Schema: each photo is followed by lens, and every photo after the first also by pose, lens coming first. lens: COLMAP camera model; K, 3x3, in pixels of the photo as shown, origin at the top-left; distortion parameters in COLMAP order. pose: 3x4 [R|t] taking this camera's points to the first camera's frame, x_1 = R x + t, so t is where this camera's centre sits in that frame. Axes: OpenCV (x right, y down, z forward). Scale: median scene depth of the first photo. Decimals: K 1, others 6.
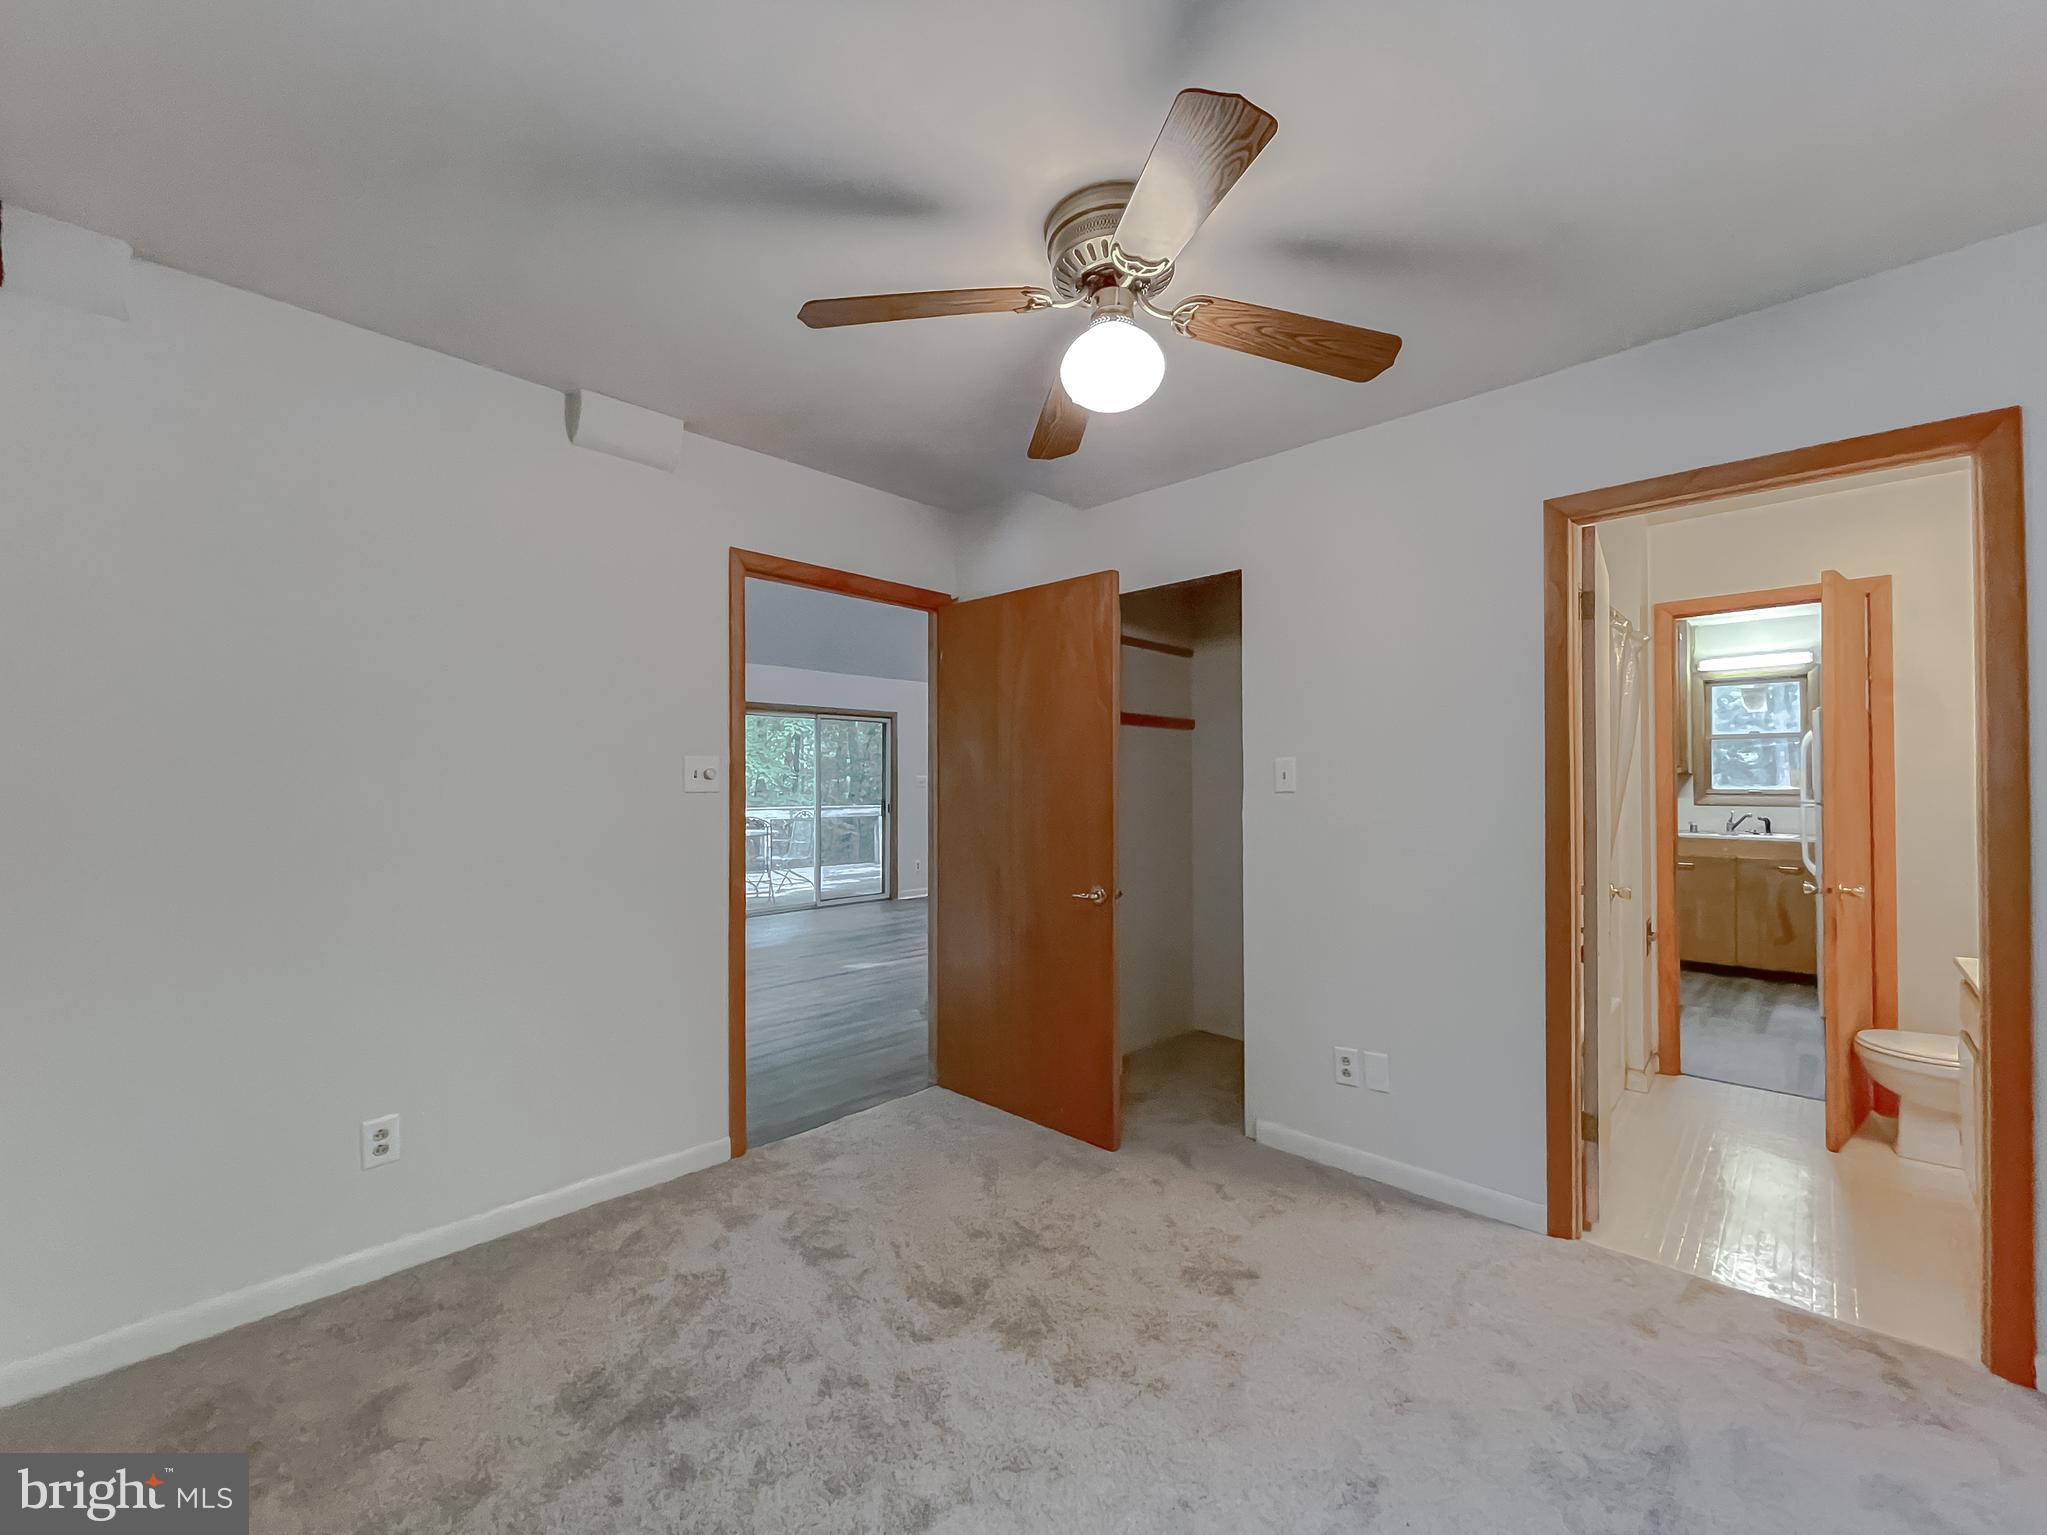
lens RADIAL K [[835.9, 0, 1022.5], [0, 835.9, 776.9], [0, 0, 1]] dist [0.001037, 0.000513]
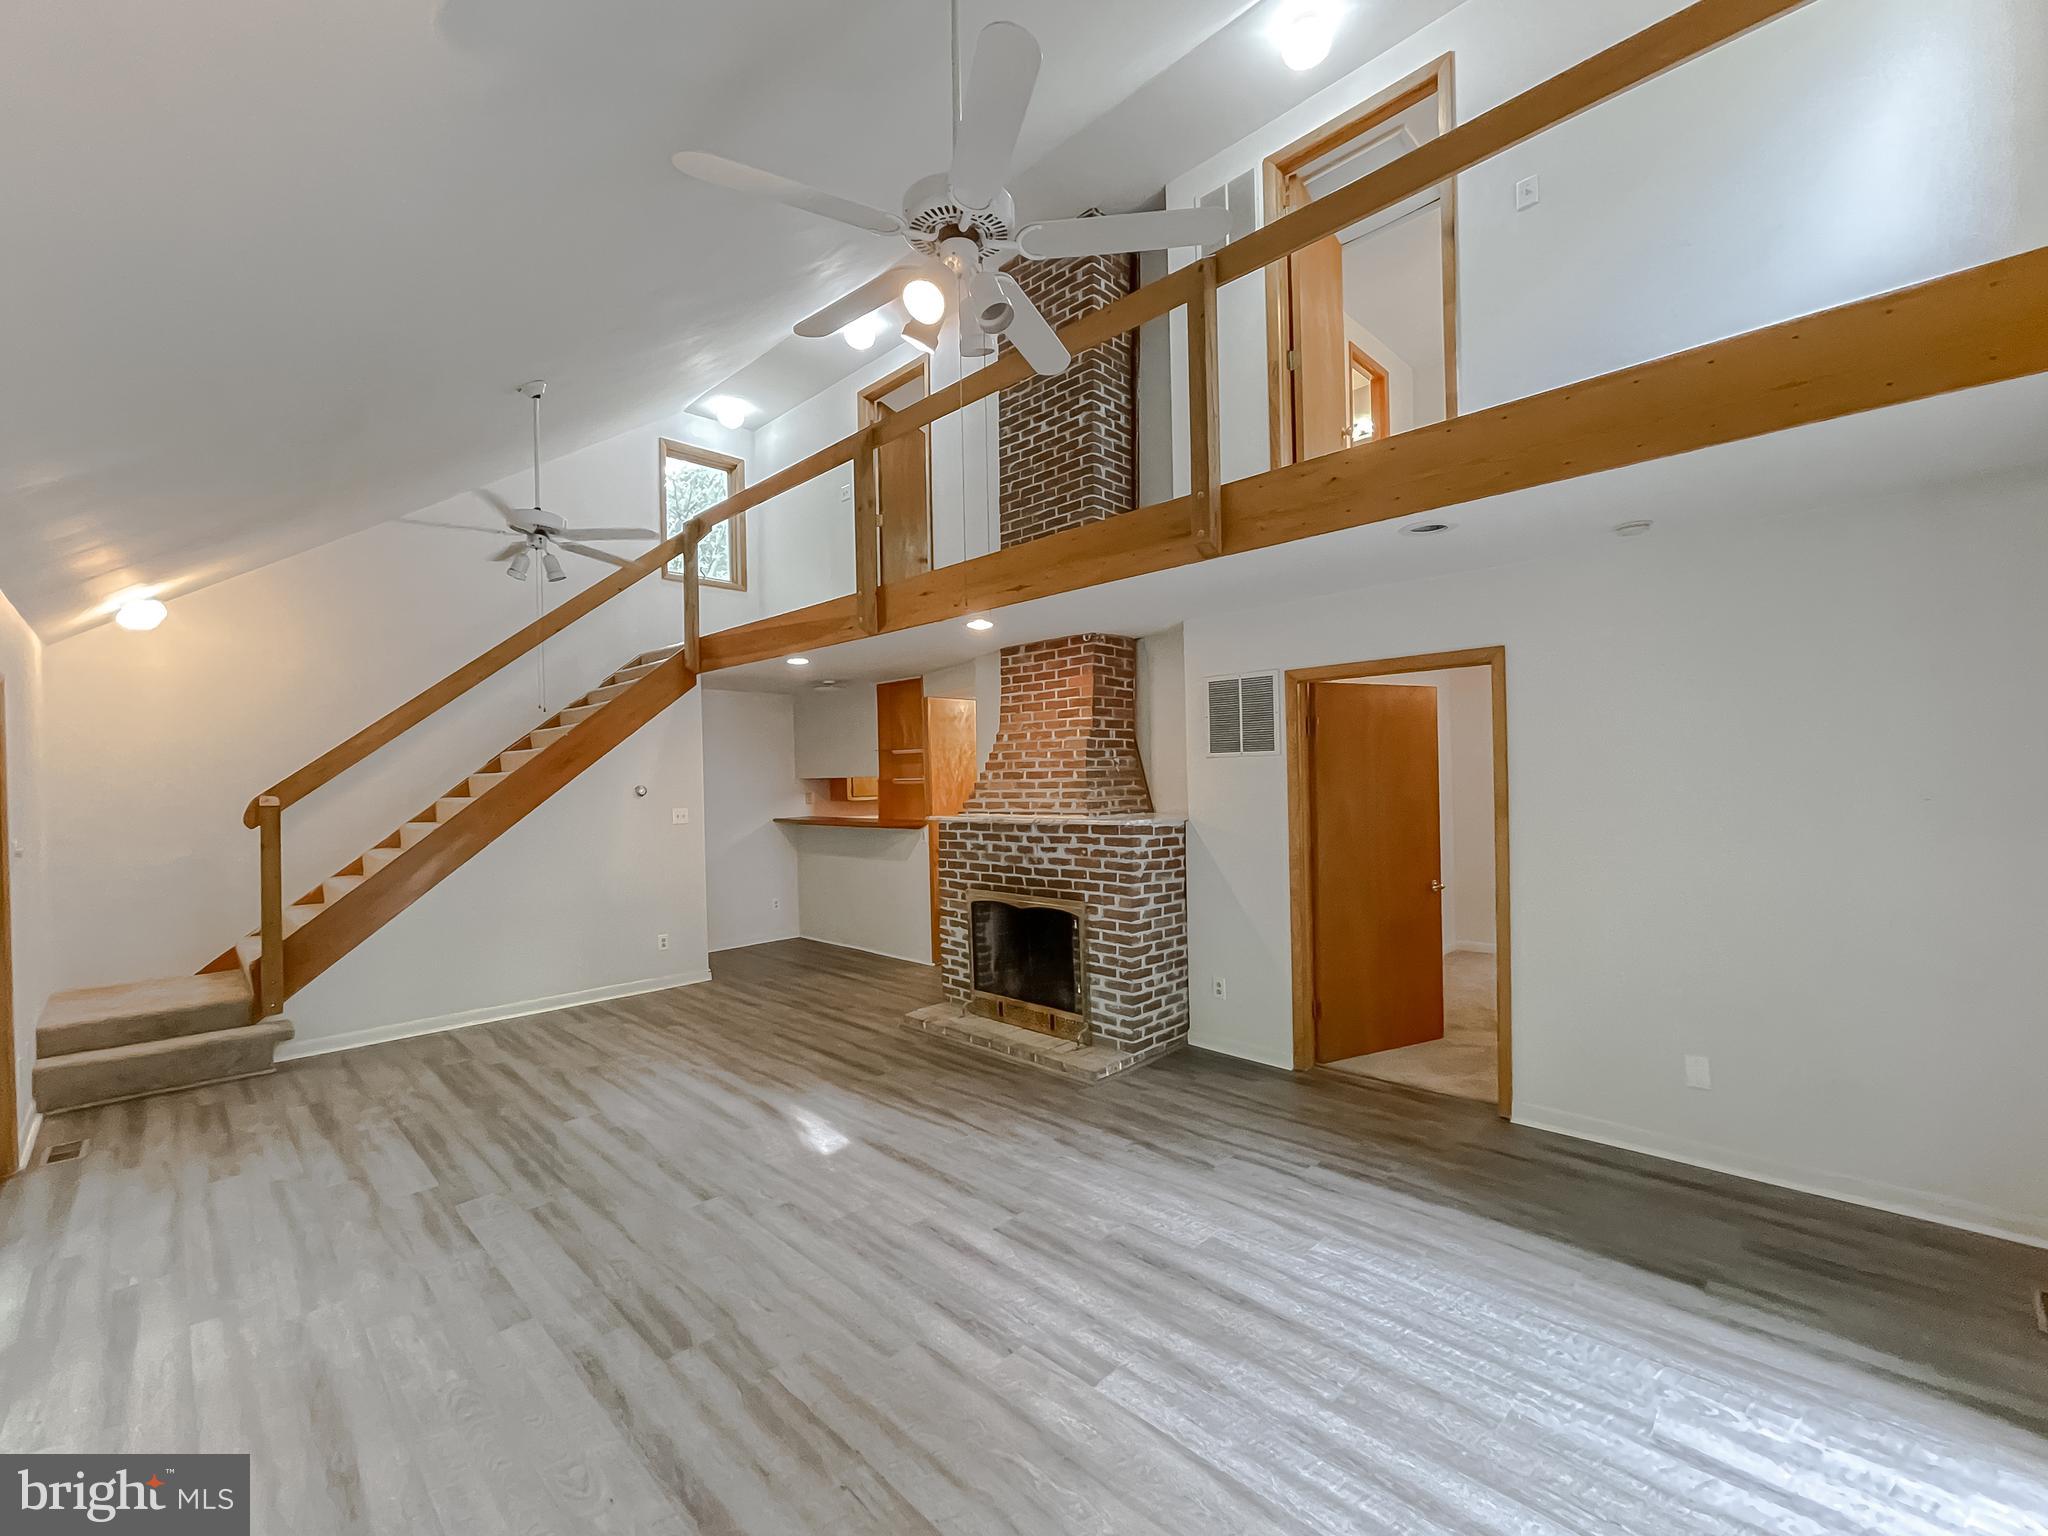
lens RADIAL K [[857.5, 0, 1014.9], [0, 857.5, 774.0], [0, 0, 1]] dist [-0.004387, 0.000993]
pose [[0.023247, 0.001509, 0.999729, -1.020538], [0.010861, 0.999939, -0.001762, -0.051338], [-0.999671, 0.010899, 0.023229, 1.043462]]
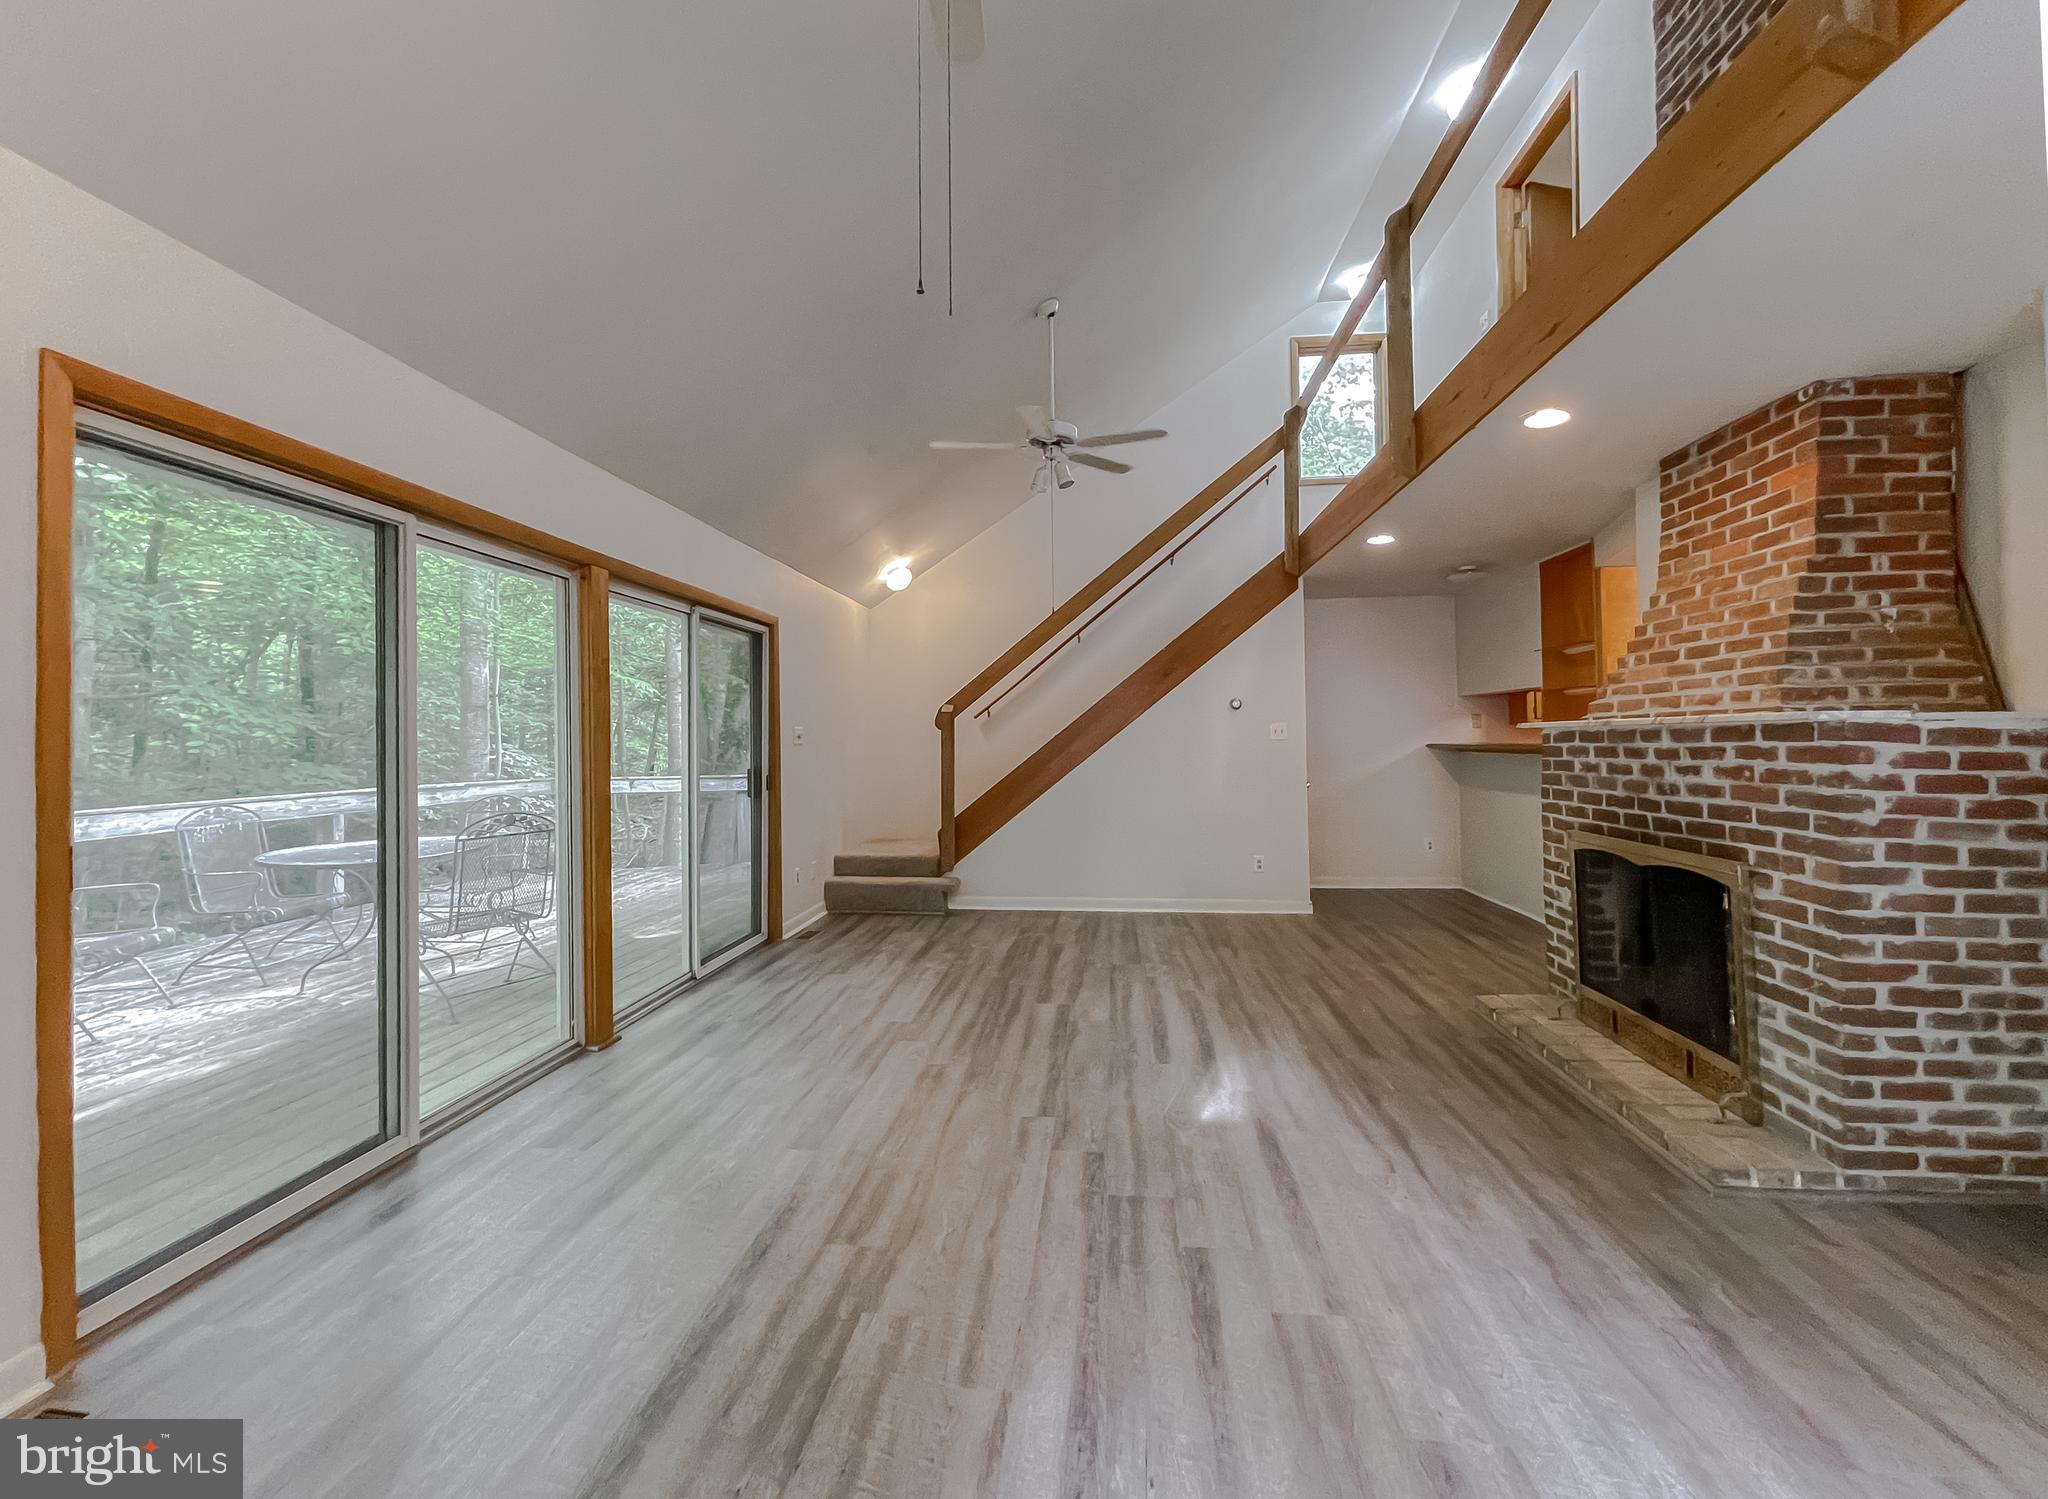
lens RADIAL K [[844.0, 0, 1013.8], [0, 844.0, 729.2], [0, 0, 1]] dist [-0.000973, -0.000177]
pose [[0.799407, -0.002284, 0.600785, -0.726120], [0.006698, 0.999965, -0.005111, 0.009407], [-0.600752, 0.008110, 0.799394, 0.835545]]
